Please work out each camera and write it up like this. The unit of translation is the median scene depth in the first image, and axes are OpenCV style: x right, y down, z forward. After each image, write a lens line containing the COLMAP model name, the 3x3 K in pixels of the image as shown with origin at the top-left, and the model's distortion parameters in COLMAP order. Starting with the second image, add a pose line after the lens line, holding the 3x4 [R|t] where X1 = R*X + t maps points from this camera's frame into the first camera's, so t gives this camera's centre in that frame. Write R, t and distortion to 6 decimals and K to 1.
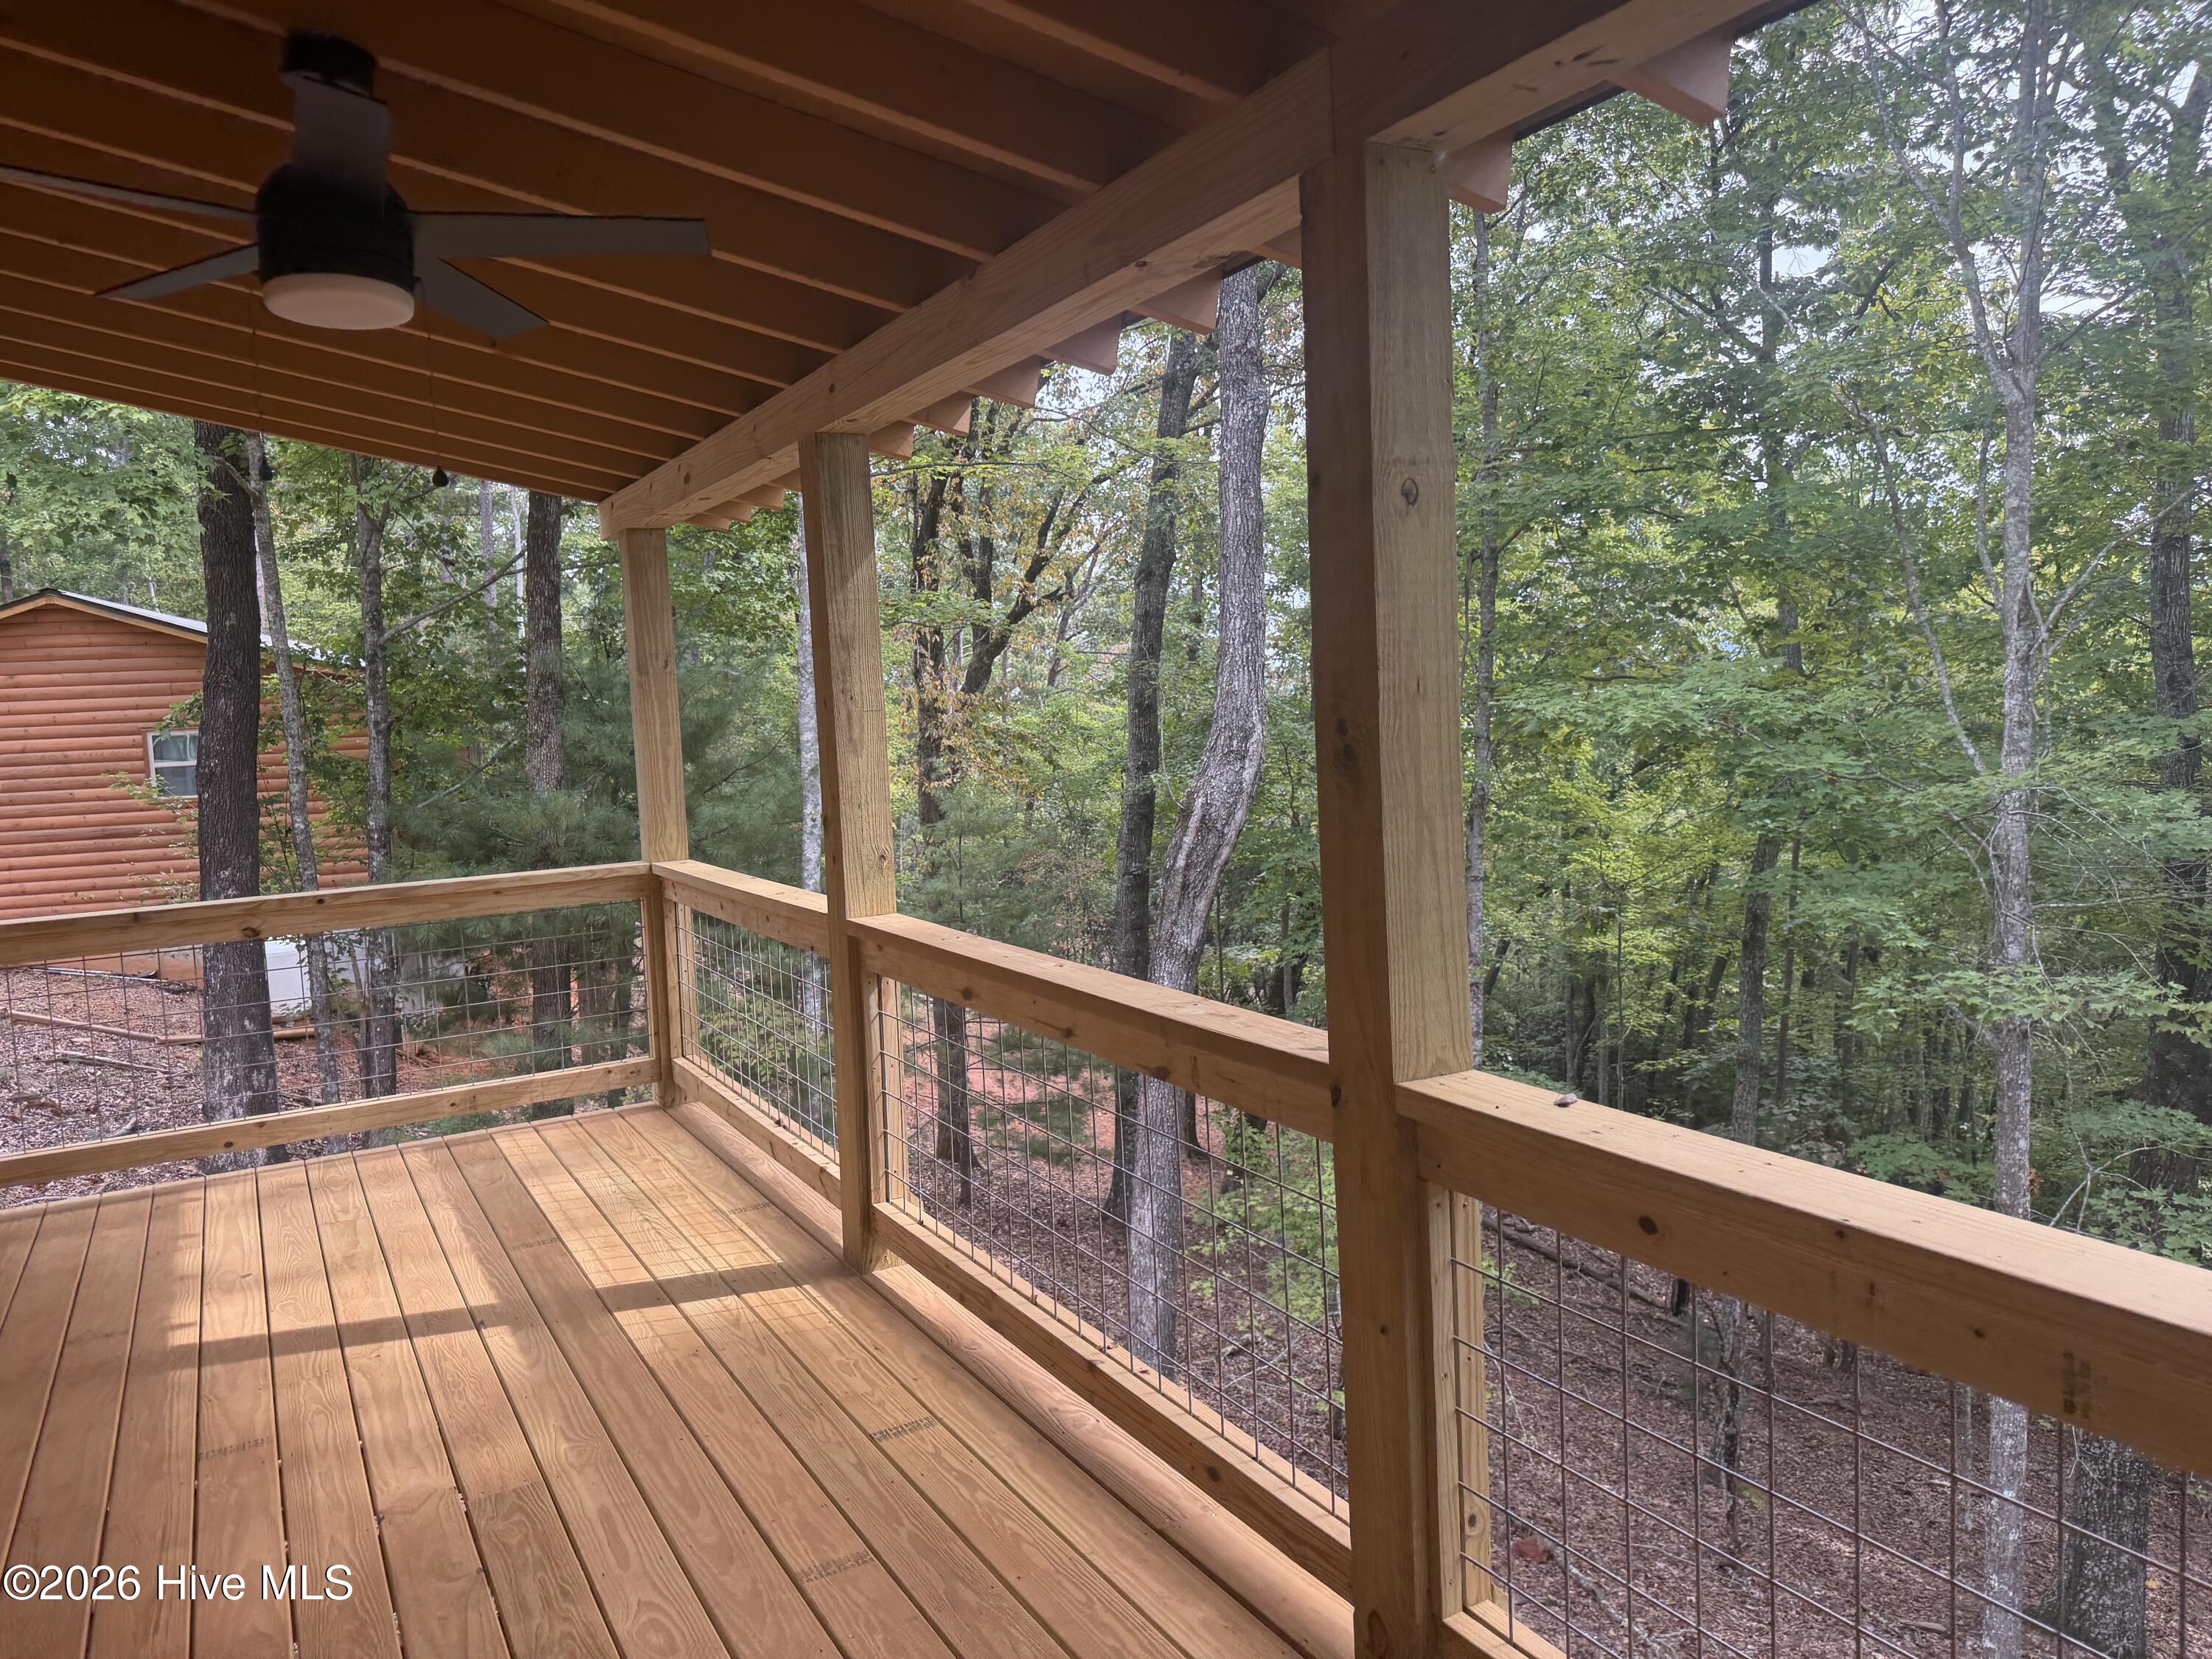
lens RADIAL K [[1556.4, 0, 1101.3], [0, 1556.4, 812.5], [0, 0, 1]] dist [0.118683, -0.181074]
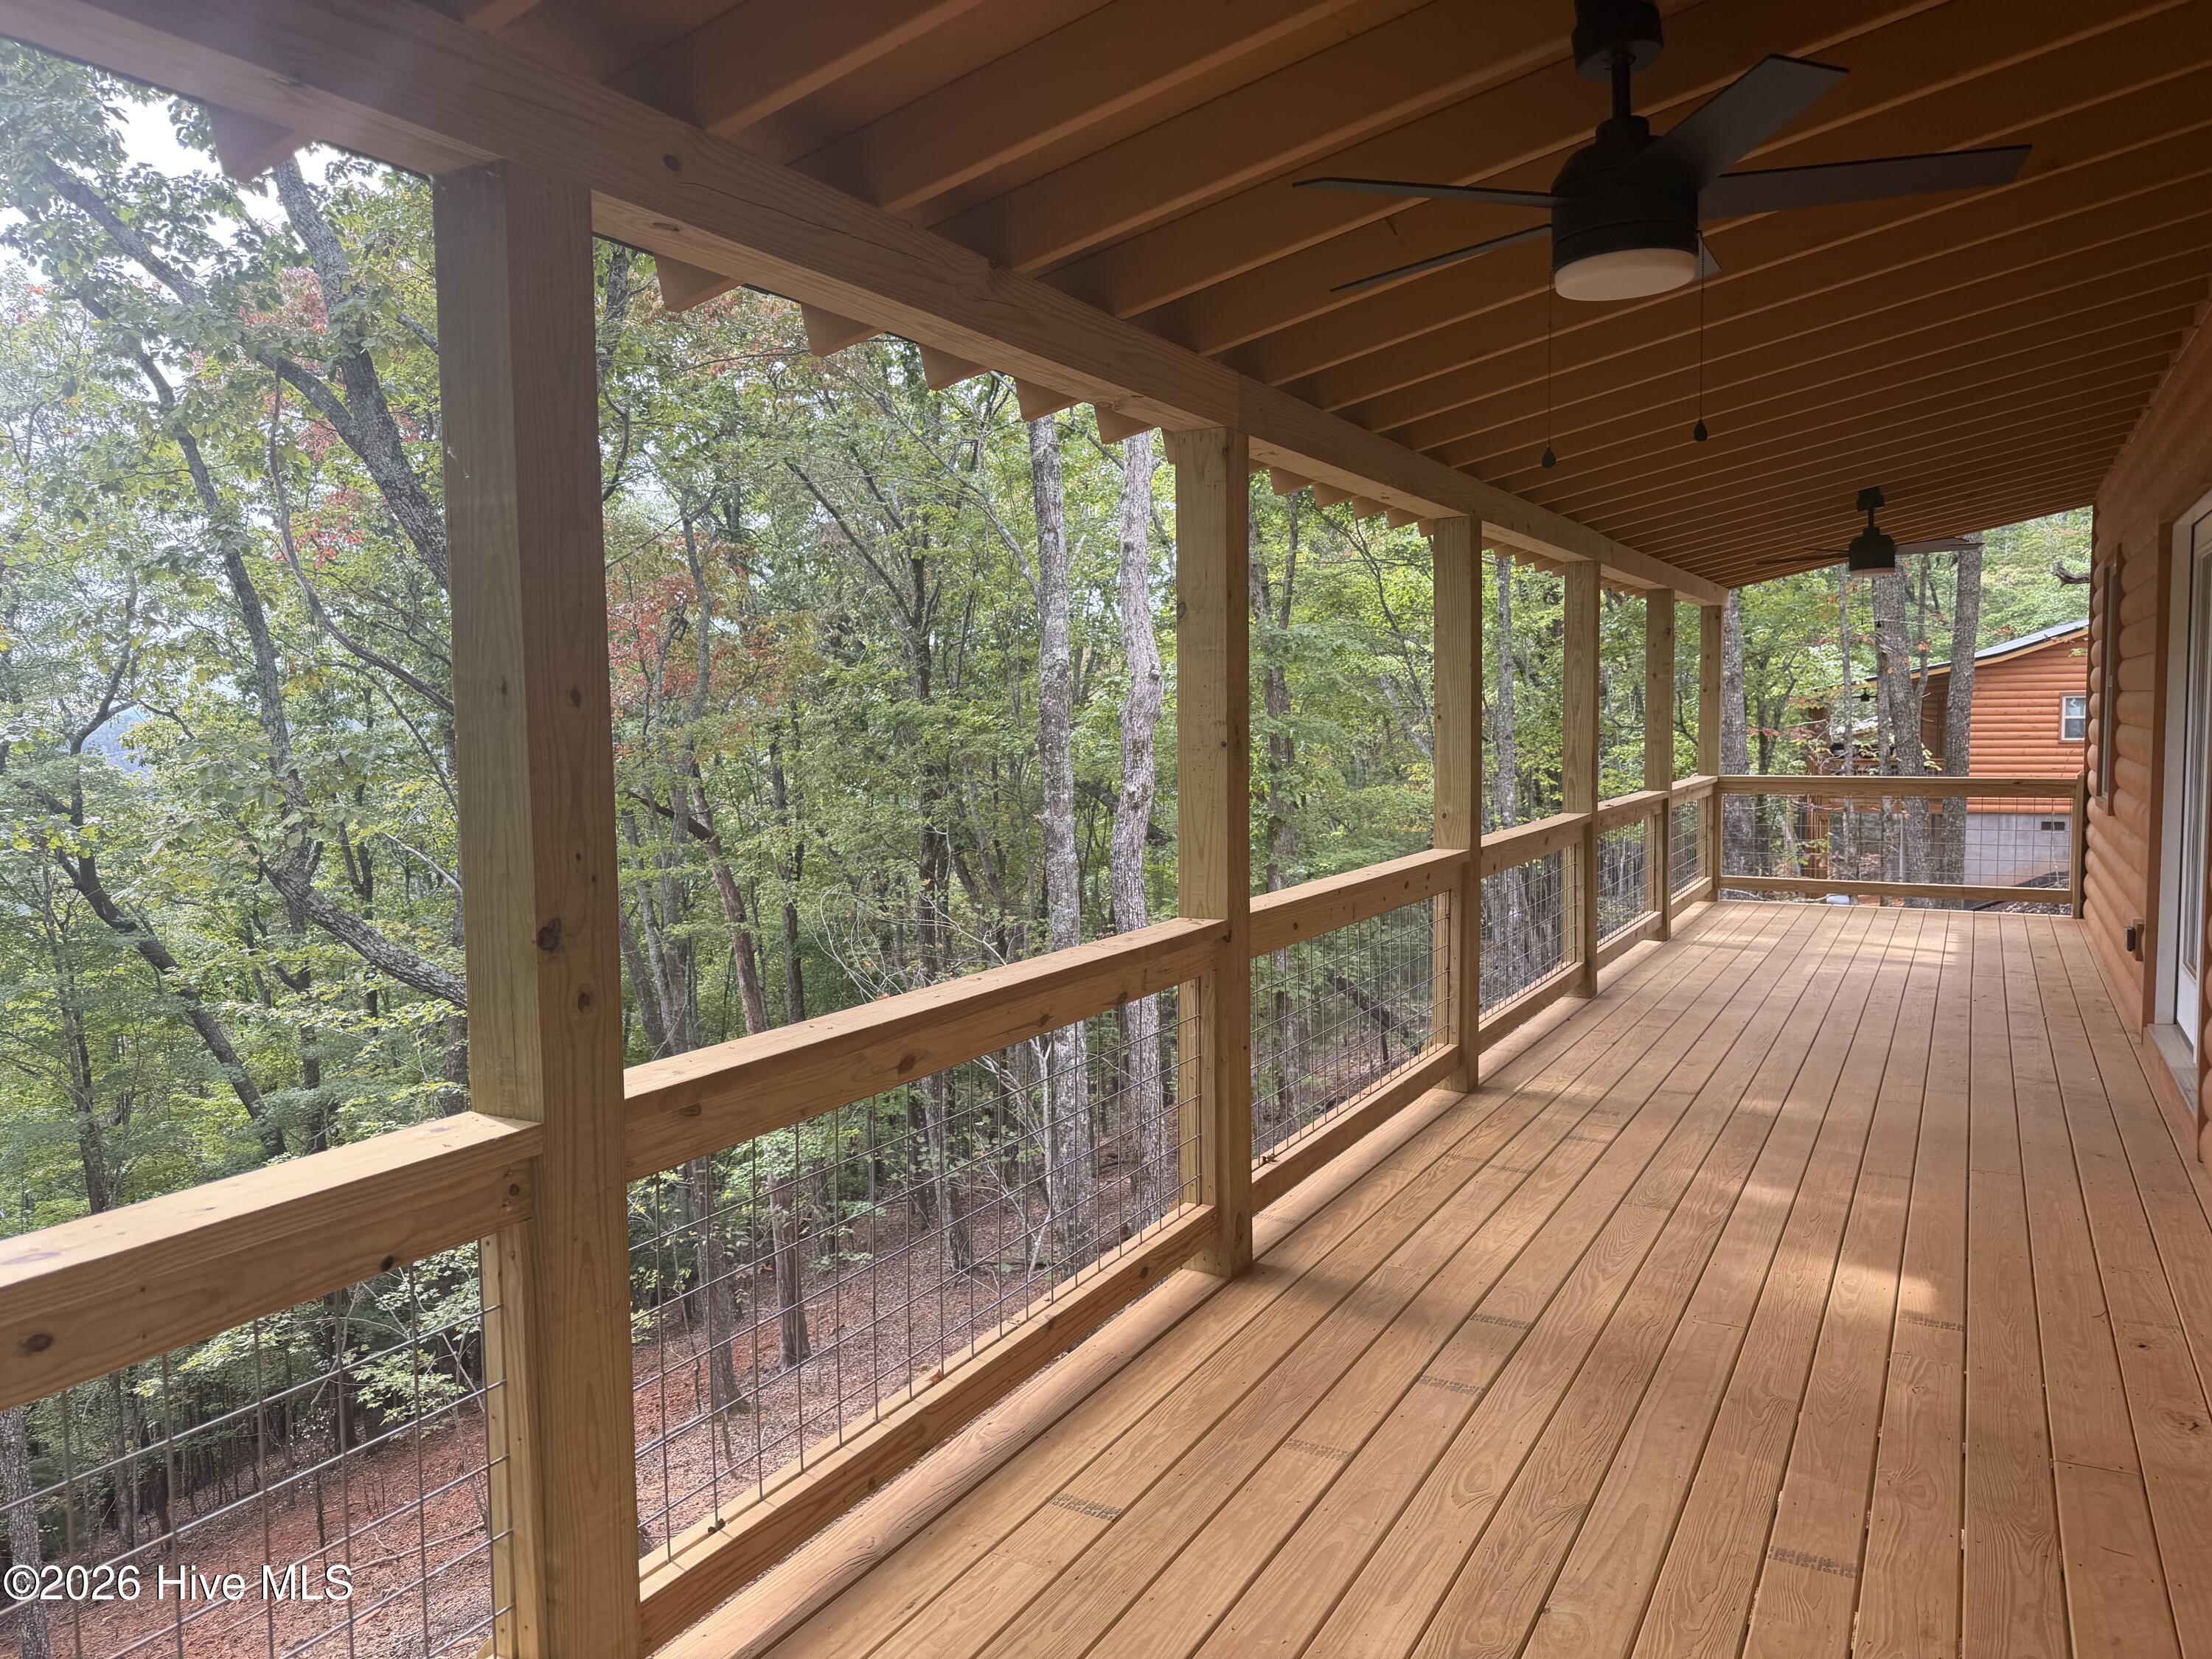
lens RADIAL K [[1556.4, 0, 1101.3], [0, 1556.4, 812.5], [0, 0, 1]] dist [0.118683, -0.181074]
pose [[-0.520348, -0.000916, 0.853954, -0.915755], [0.102096, 0.992760, 0.063276, -0.059706], [-0.847829, 0.120111, -0.516487, 1.438239]]
